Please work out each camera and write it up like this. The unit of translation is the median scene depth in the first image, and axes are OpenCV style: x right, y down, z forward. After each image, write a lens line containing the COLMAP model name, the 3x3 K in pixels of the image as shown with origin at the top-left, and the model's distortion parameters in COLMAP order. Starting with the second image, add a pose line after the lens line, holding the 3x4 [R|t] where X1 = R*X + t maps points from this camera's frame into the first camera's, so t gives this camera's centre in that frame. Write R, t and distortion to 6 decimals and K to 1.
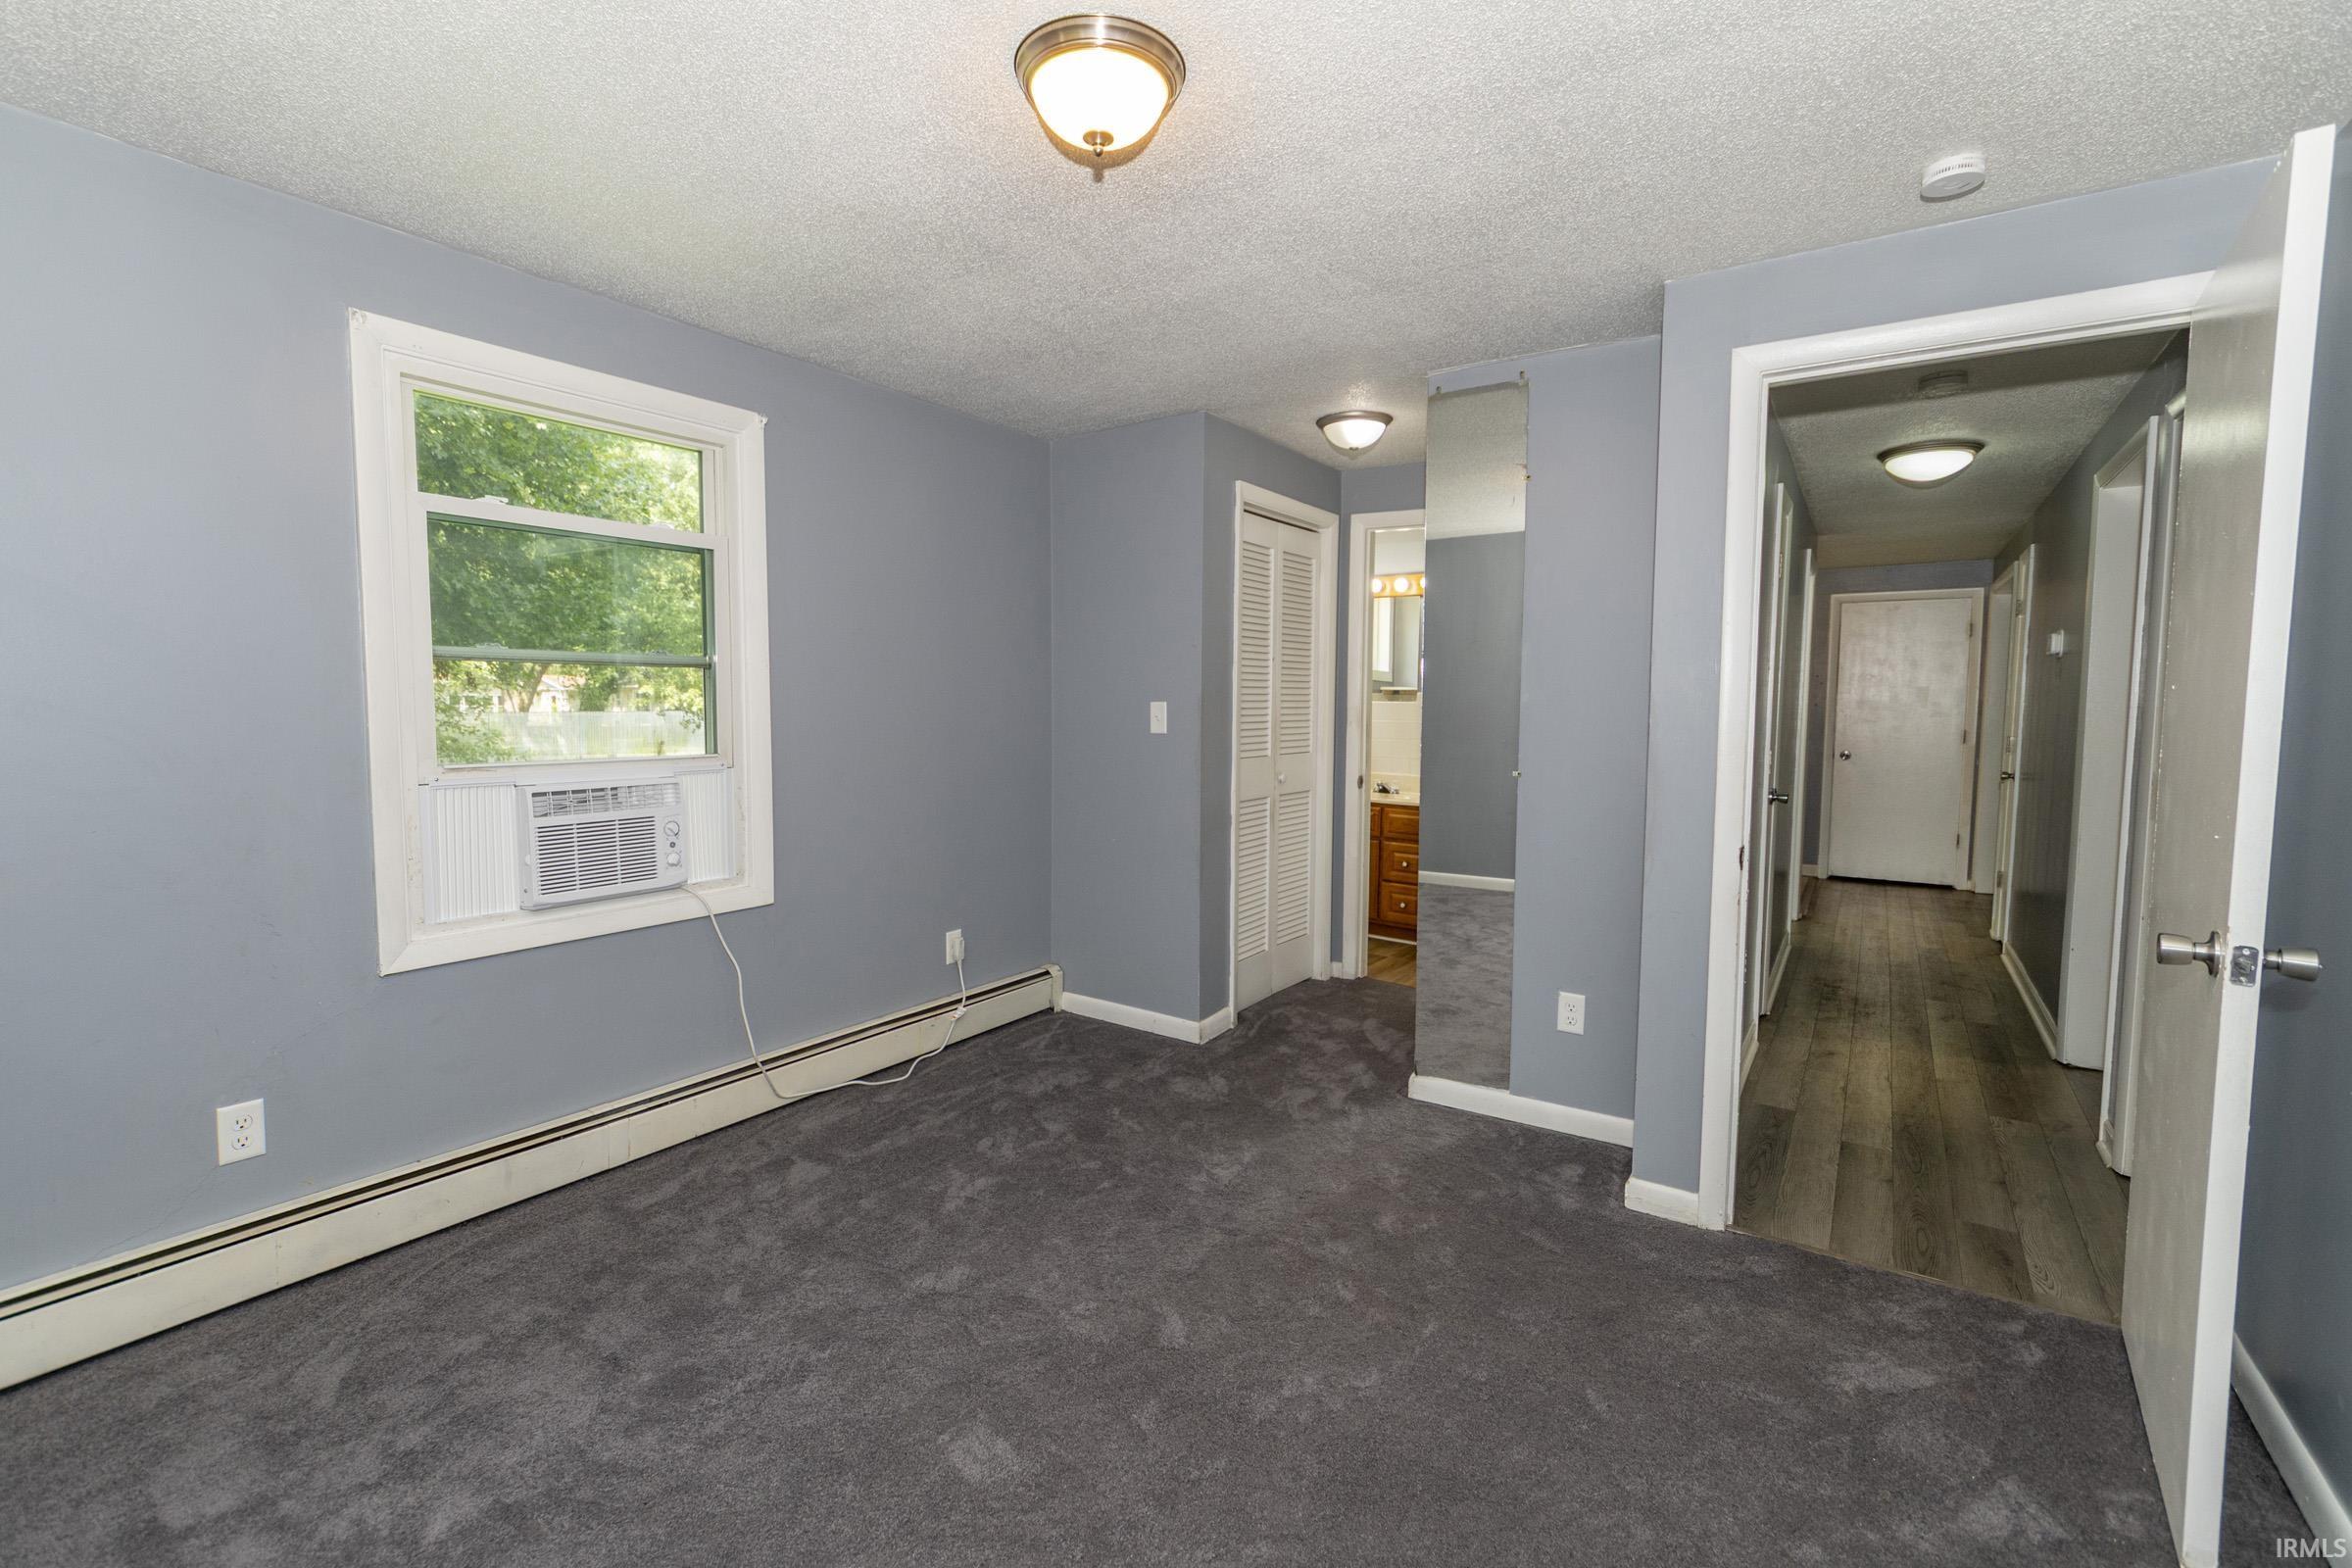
lens RADIAL K [[1039.0, 0, 1158.9], [0, 1039.0, 777.9], [0, 0, 1]] dist [-0.002124, -0.000403]
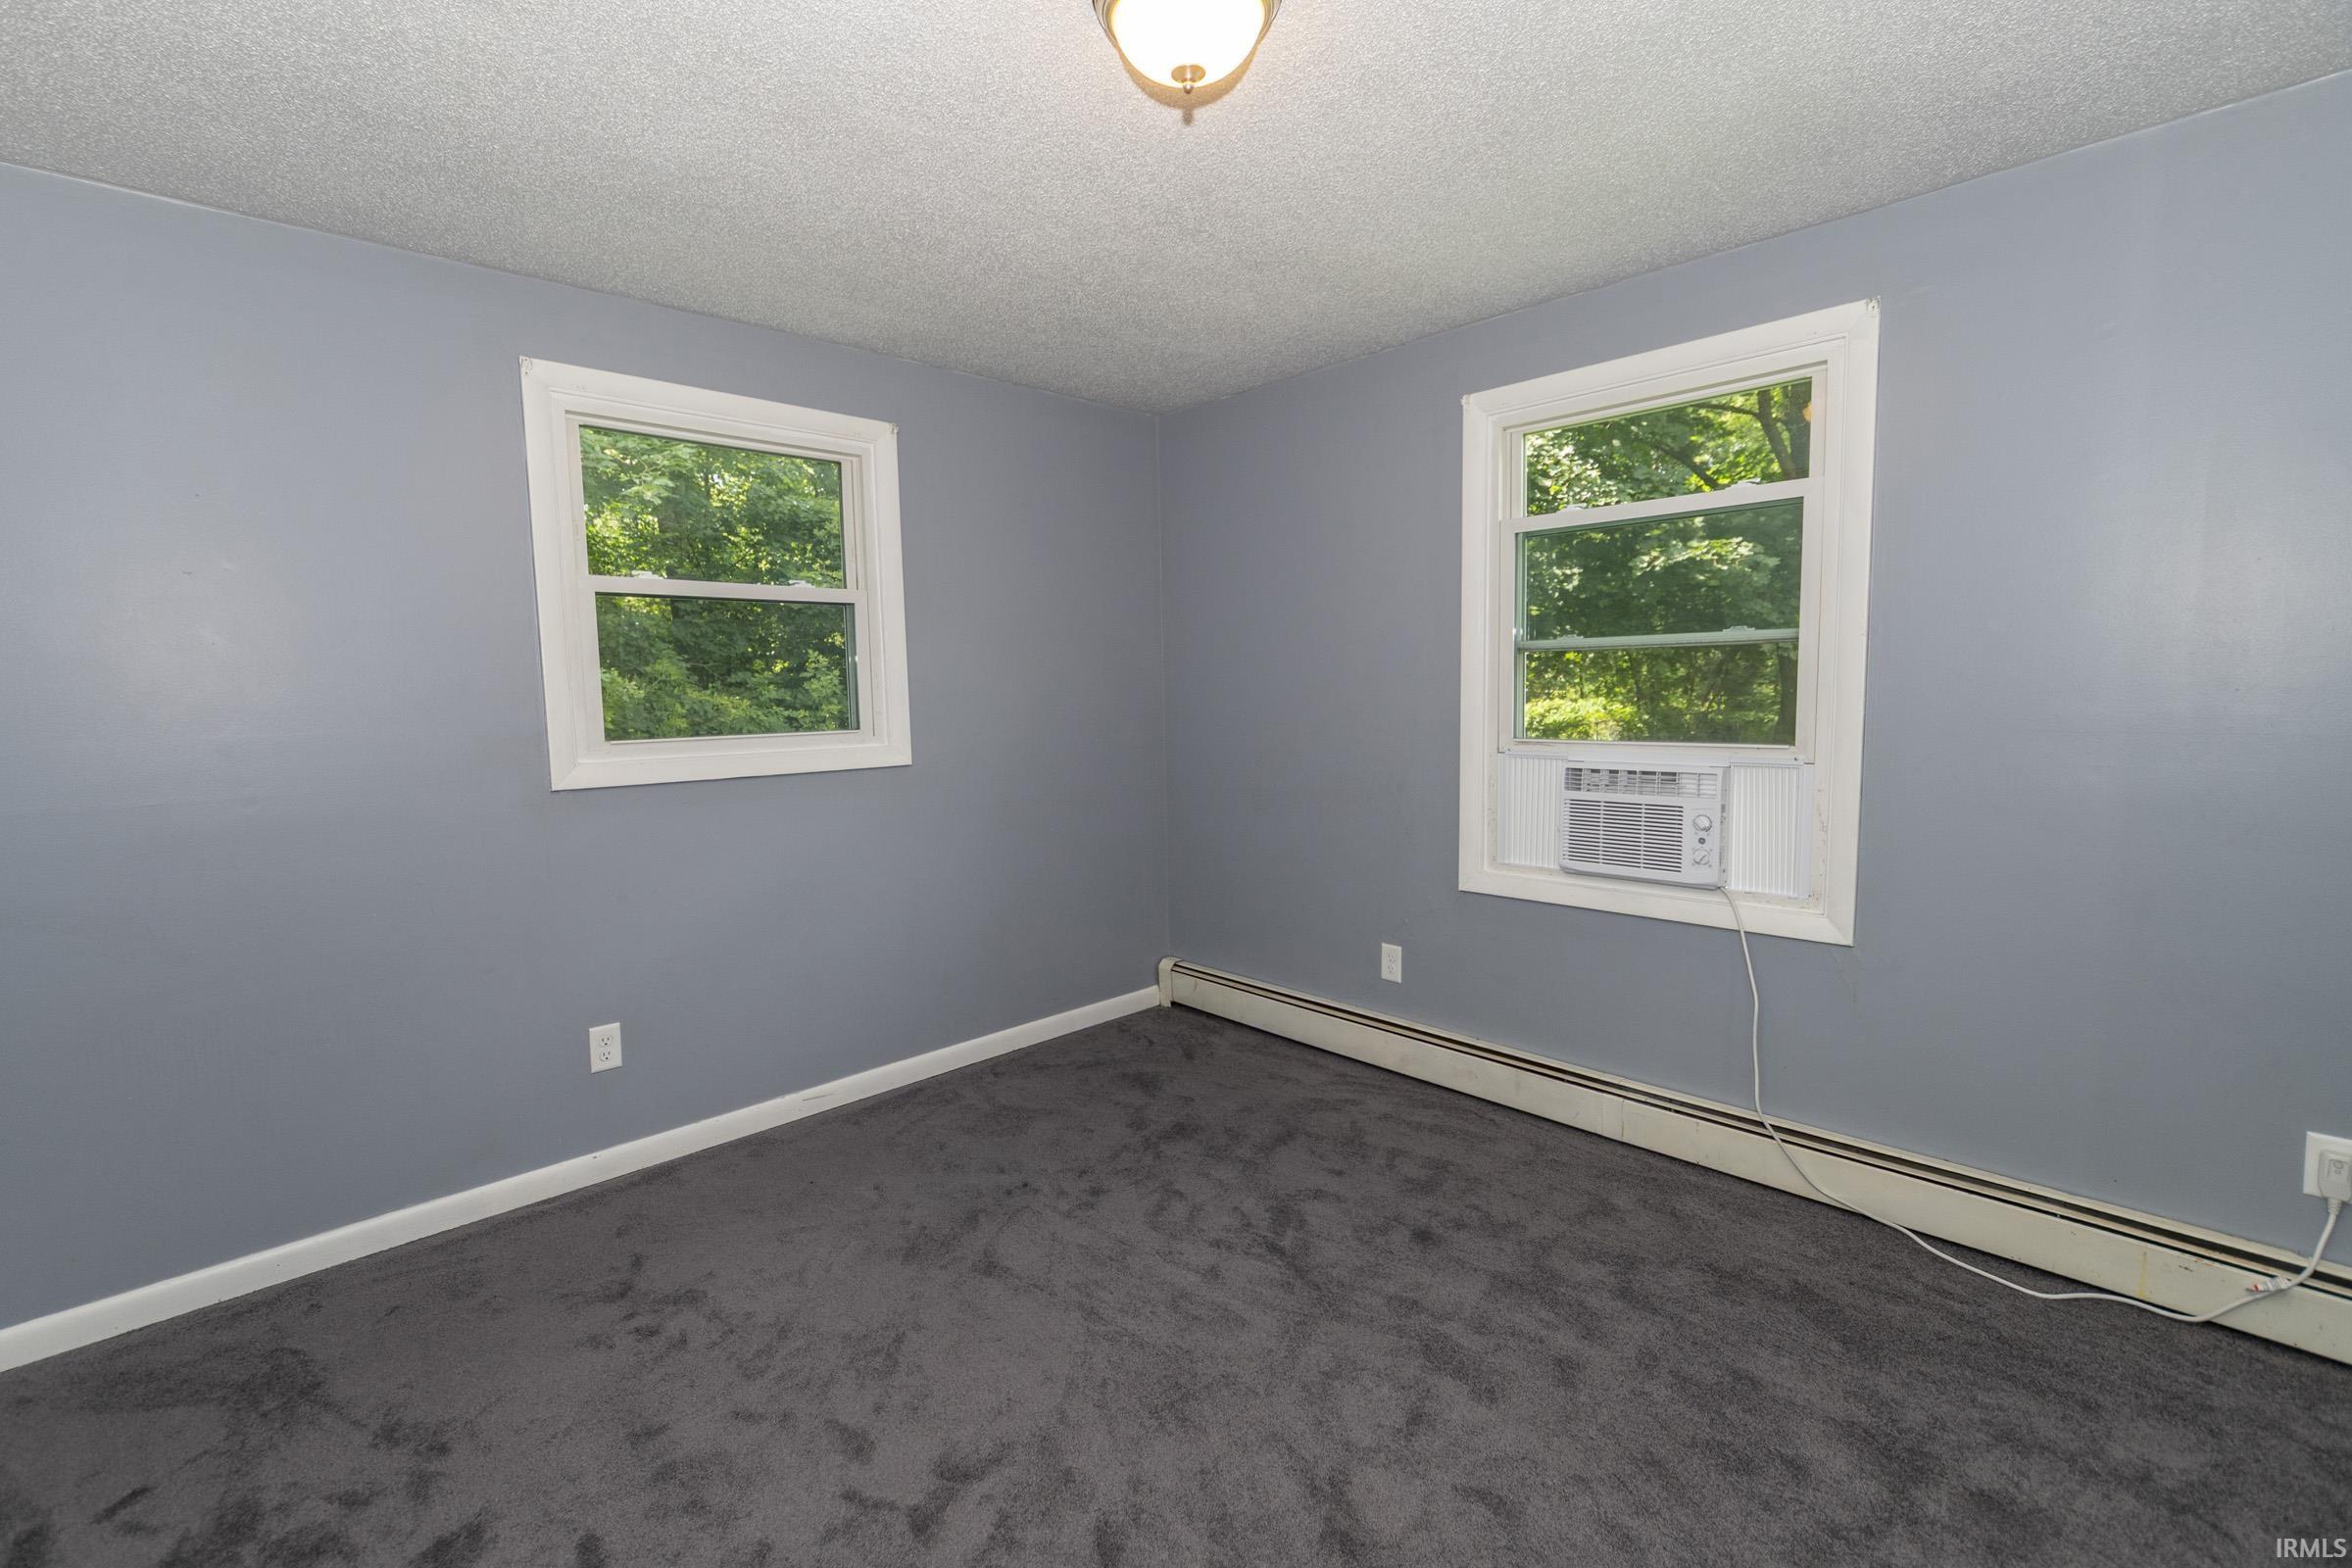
lens RADIAL K [[1042.0, 0, 1175.7], [0, 1042.0, 771.8], [0, 0, 1]] dist [0.003560, 0.001285]
pose [[-0.196926, 0.076314, -0.977444, 0.561140], [-0.060846, 0.994093, 0.089873, -0.054861], [0.978529, 0.077172, -0.191119, 0.775657]]
